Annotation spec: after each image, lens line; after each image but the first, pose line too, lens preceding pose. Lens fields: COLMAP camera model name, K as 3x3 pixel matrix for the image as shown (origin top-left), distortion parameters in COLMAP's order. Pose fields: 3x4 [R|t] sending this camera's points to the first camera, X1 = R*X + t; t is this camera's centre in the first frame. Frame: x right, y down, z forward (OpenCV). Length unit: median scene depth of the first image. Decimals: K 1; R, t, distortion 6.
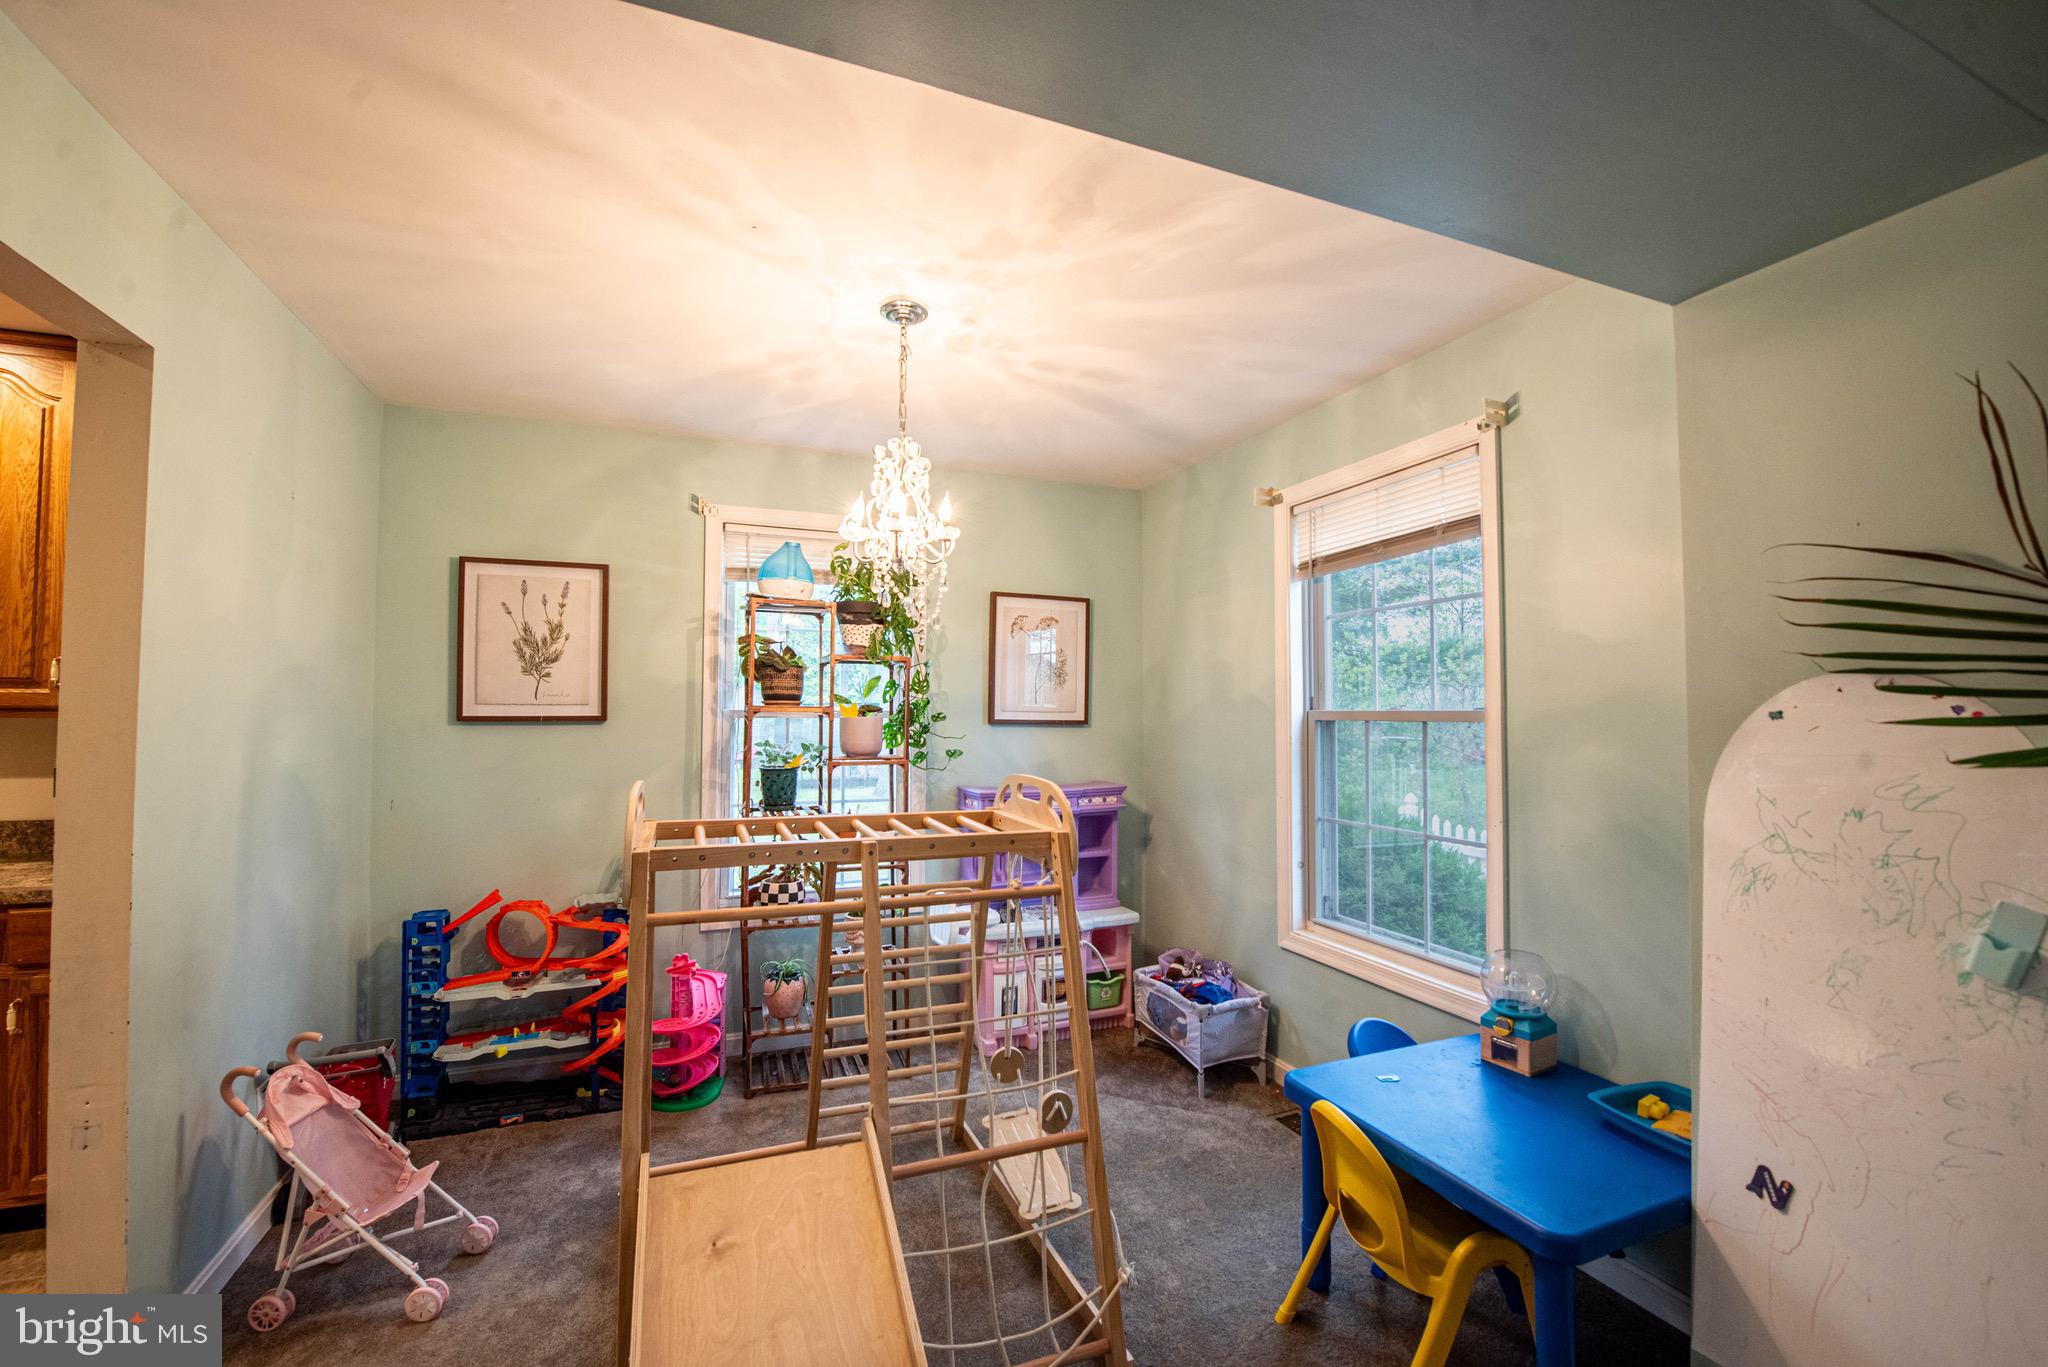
lens RADIAL K [[822.2, 0, 1007.5], [0, 822.2, 686.9], [0, 0, 1]] dist [-0.011257, -0.004135]
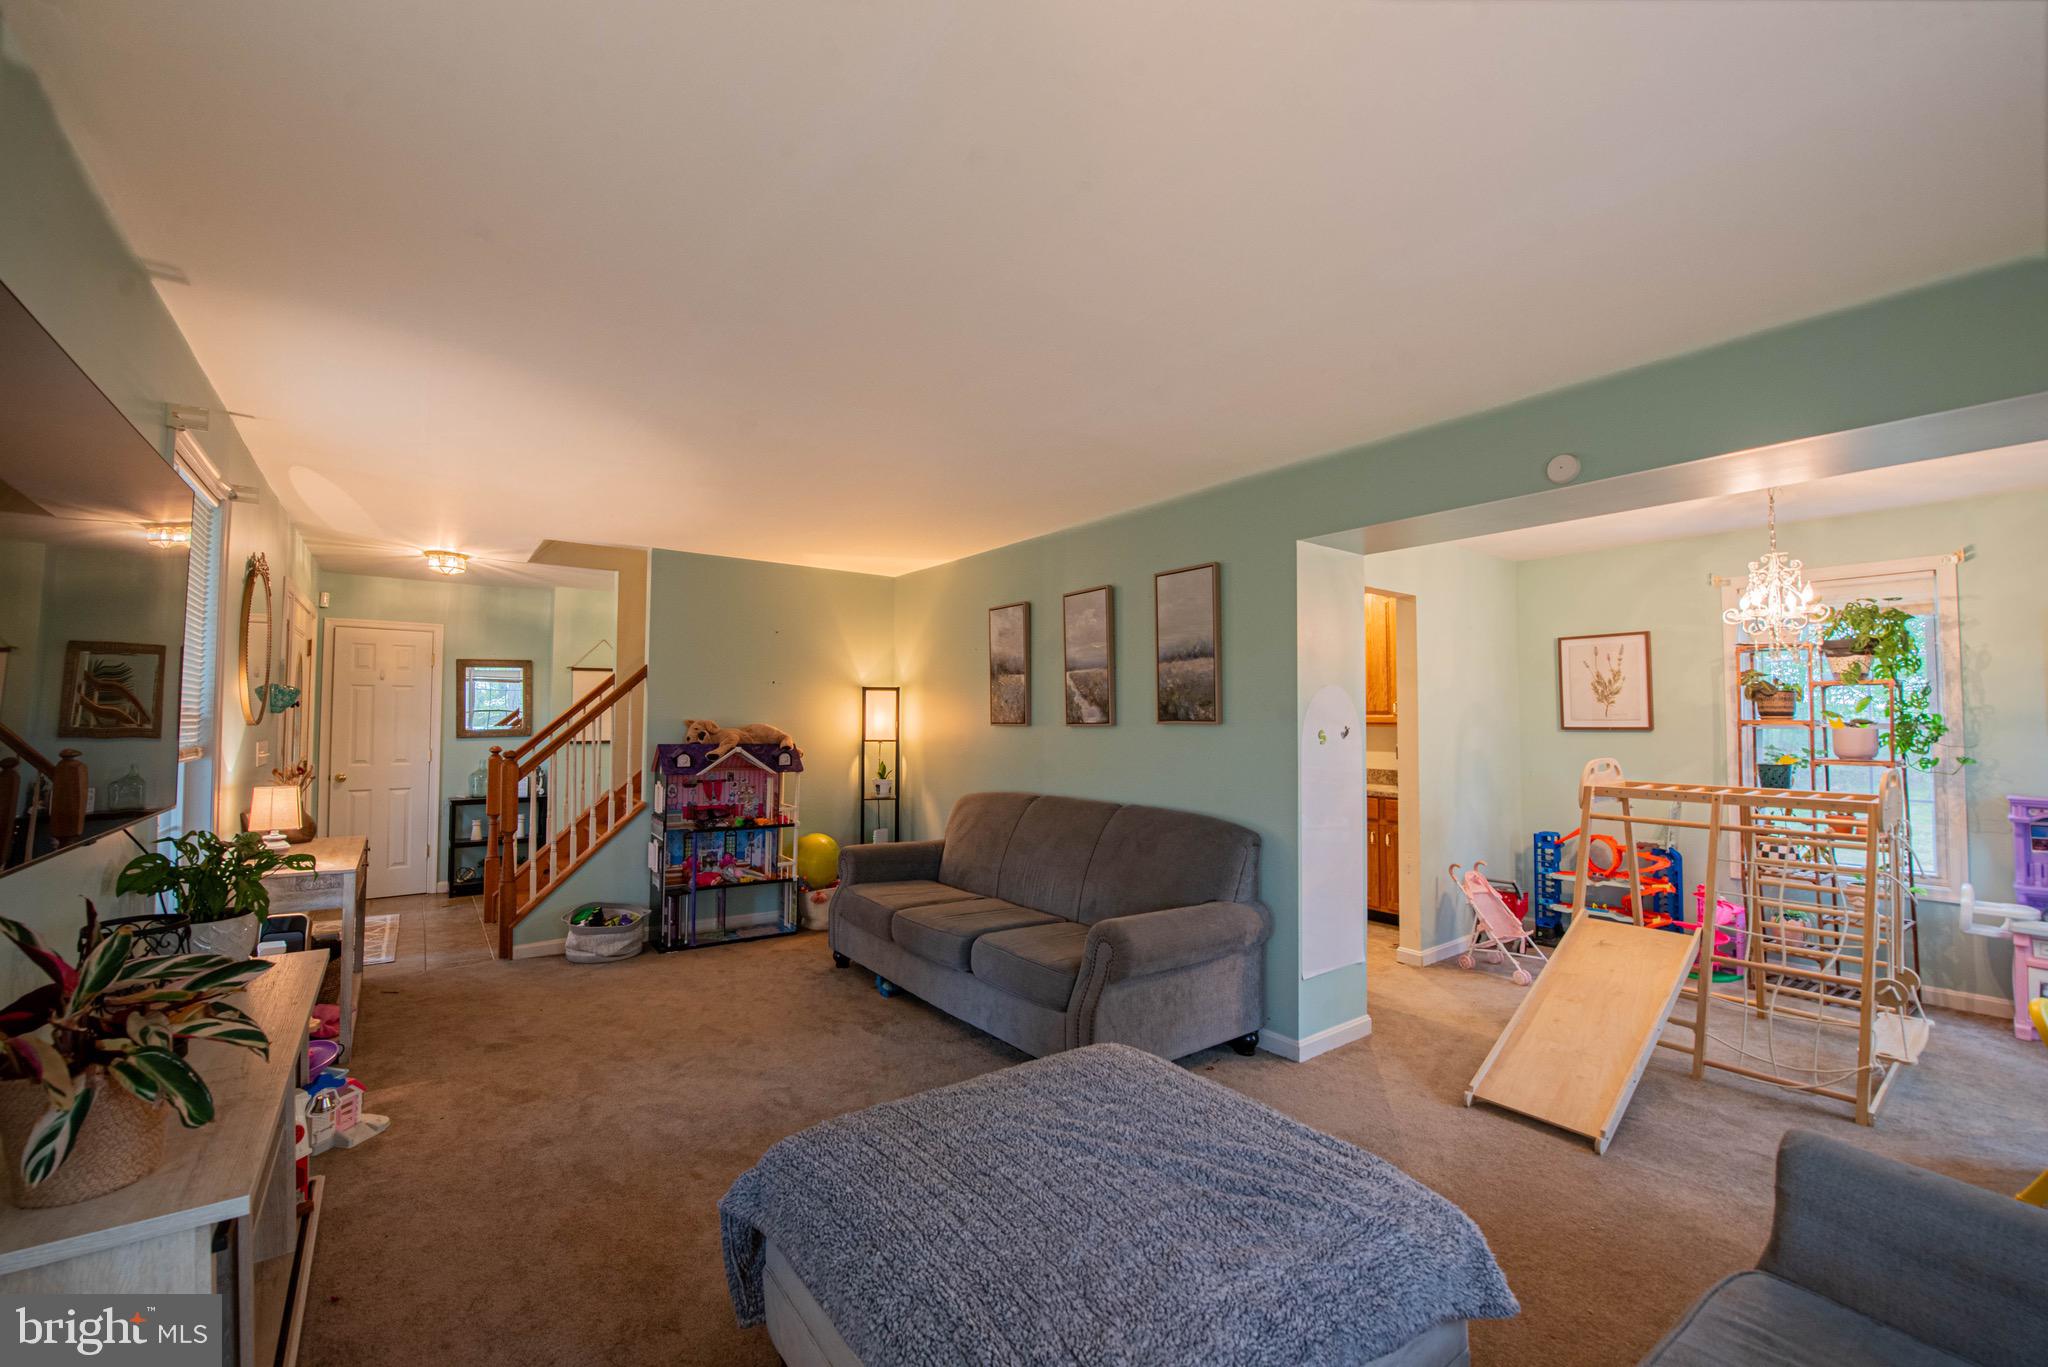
lens RADIAL K [[822.2, 0, 1007.5], [0, 822.2, 686.9], [0, 0, 1]] dist [-0.011257, -0.004135]
pose [[0.253106, -0.043450, -0.966462, 0.734366], [0.031138, 0.998839, -0.036751, -0.023330], [0.966937, -0.020792, 0.254165, -0.611607]]
